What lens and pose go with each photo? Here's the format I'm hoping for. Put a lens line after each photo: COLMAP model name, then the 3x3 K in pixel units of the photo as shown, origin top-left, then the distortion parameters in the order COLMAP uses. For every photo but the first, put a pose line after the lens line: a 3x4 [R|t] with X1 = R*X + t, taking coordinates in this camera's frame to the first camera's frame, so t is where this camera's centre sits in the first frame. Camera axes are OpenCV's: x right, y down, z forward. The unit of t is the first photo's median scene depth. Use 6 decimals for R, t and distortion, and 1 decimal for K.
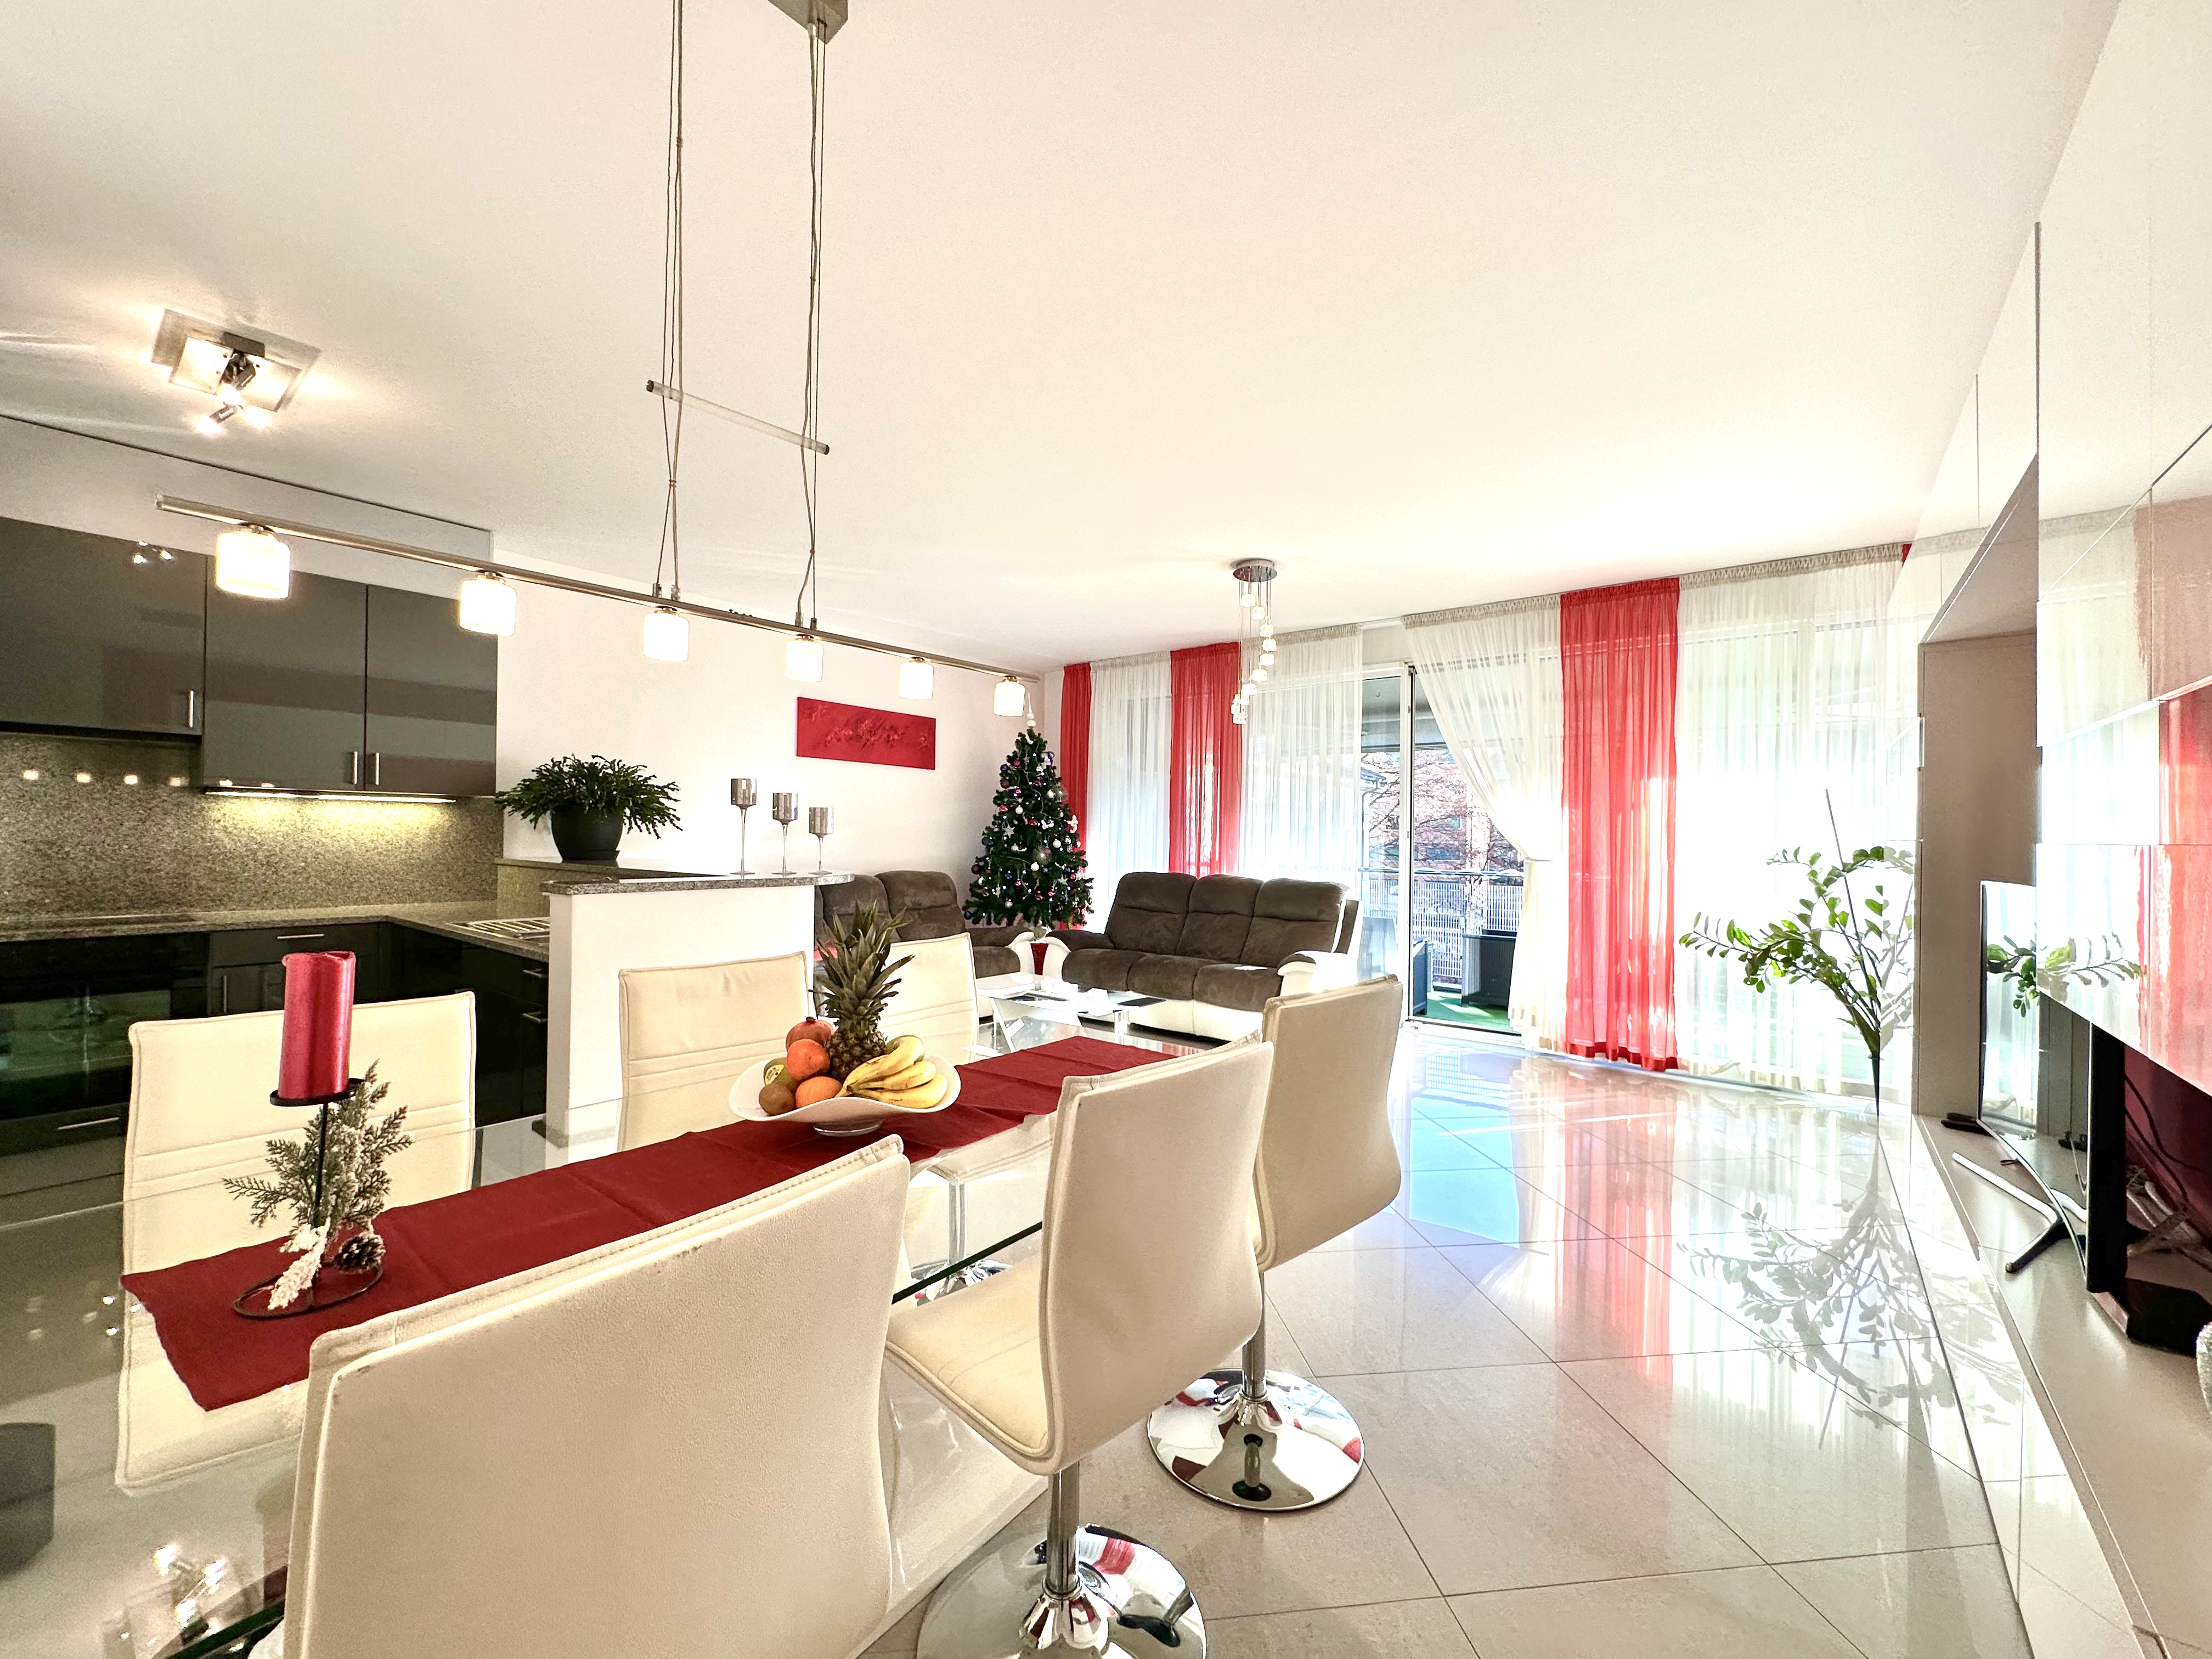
lens RADIAL K [[876.4, 0, 1109.5], [0, 876.4, 828.8], [0, 0, 1]] dist [-0.003292, -0.000208]
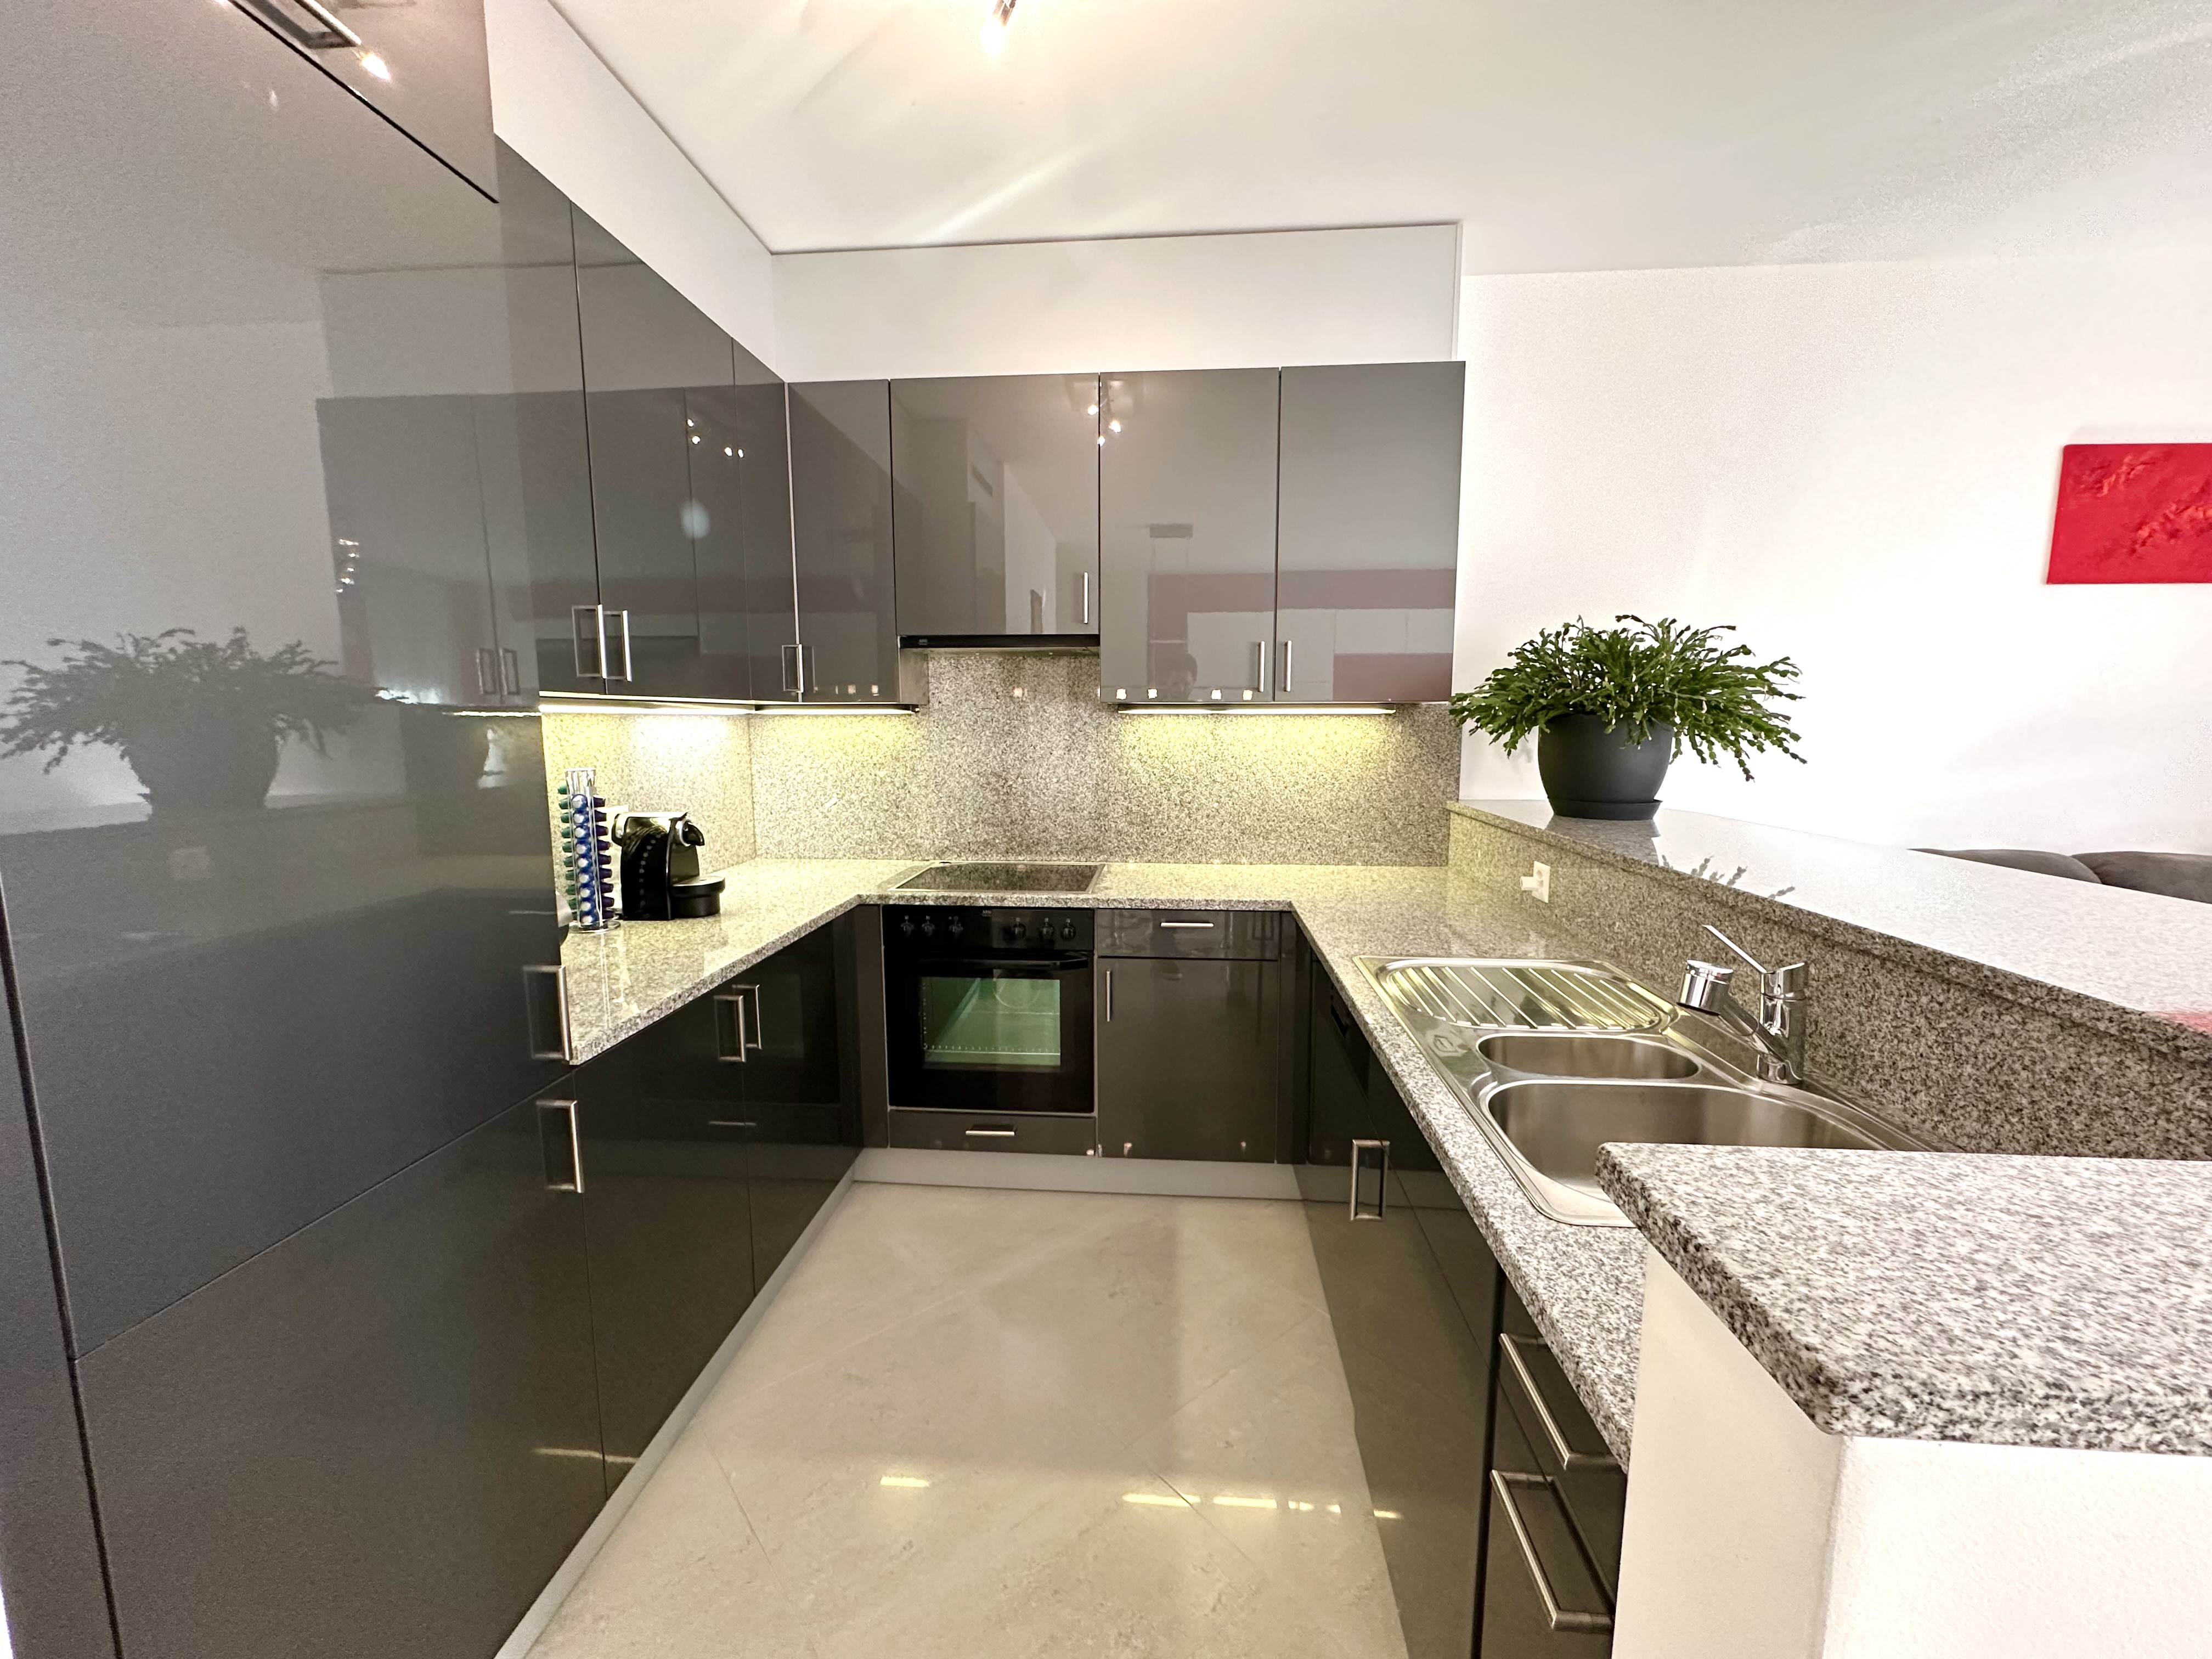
lens RADIAL K [[876.4, 0, 1107.9], [0, 876.4, 831.3], [0, 0, 1]] dist [-0.003292, -0.000208]
pose [[0.553755, 0.088124, -0.828003, -0.324766], [0.012215, 0.993417, 0.113898, -0.020183], [0.832590, -0.073185, 0.549034, 0.464605]]
